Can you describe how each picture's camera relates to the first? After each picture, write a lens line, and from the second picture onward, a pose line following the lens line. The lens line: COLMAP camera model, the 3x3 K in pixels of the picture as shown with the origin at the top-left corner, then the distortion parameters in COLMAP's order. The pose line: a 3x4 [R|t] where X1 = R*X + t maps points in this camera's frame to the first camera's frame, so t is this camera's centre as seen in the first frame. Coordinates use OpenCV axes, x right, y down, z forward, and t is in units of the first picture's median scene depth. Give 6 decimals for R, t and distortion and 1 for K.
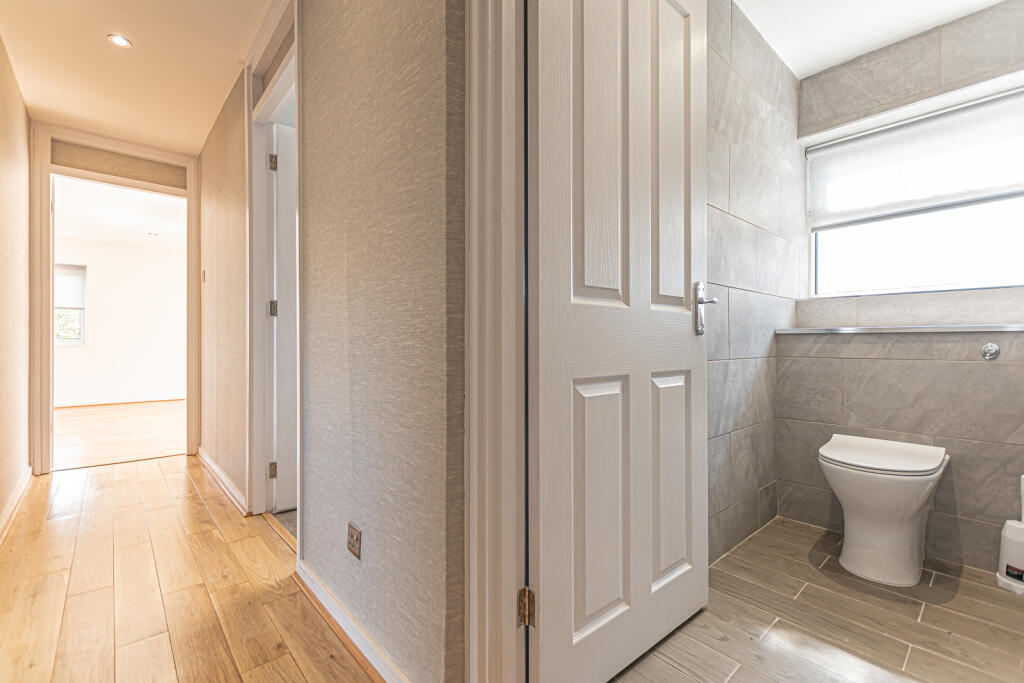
lens RADIAL K [[444.1, 0, 510.8], [0, 444.1, 344.2], [0, 0, 1]] dist [0.012049, -0.004166]
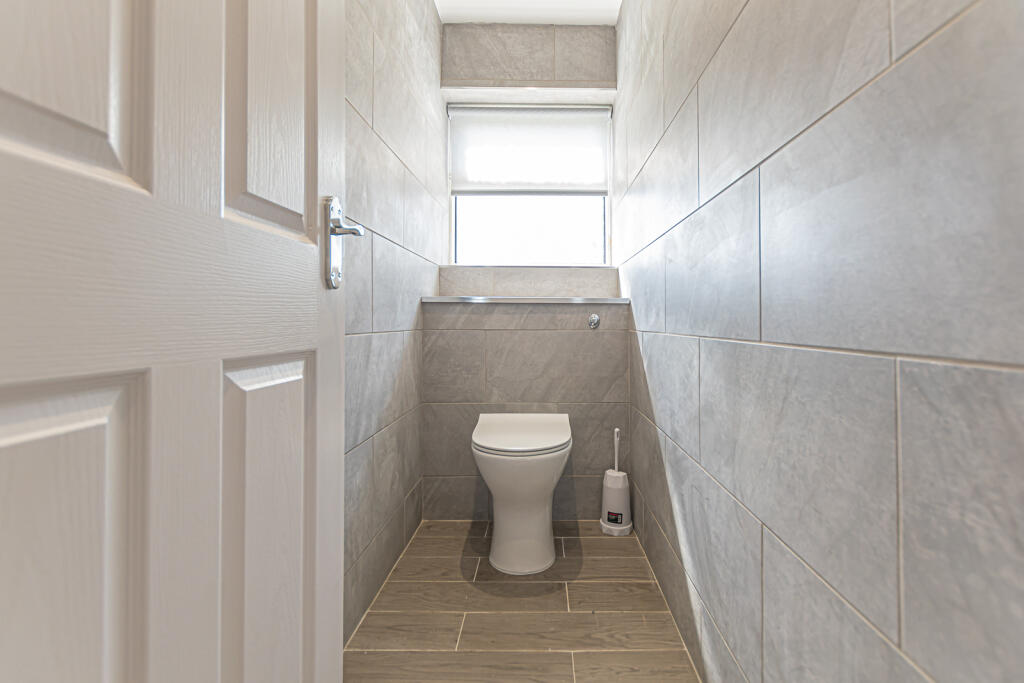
lens RADIAL K [[444.1, 0, 542.0], [0, 444.1, 318.1], [0, 0, 1]] dist [0.012049, -0.004166]
pose [[0.657532, 0.009463, 0.753368, 0.133334], [-0.001105, 0.999932, -0.011596, 0.018743], [-0.753426, 0.006792, 0.657497, 0.329759]]
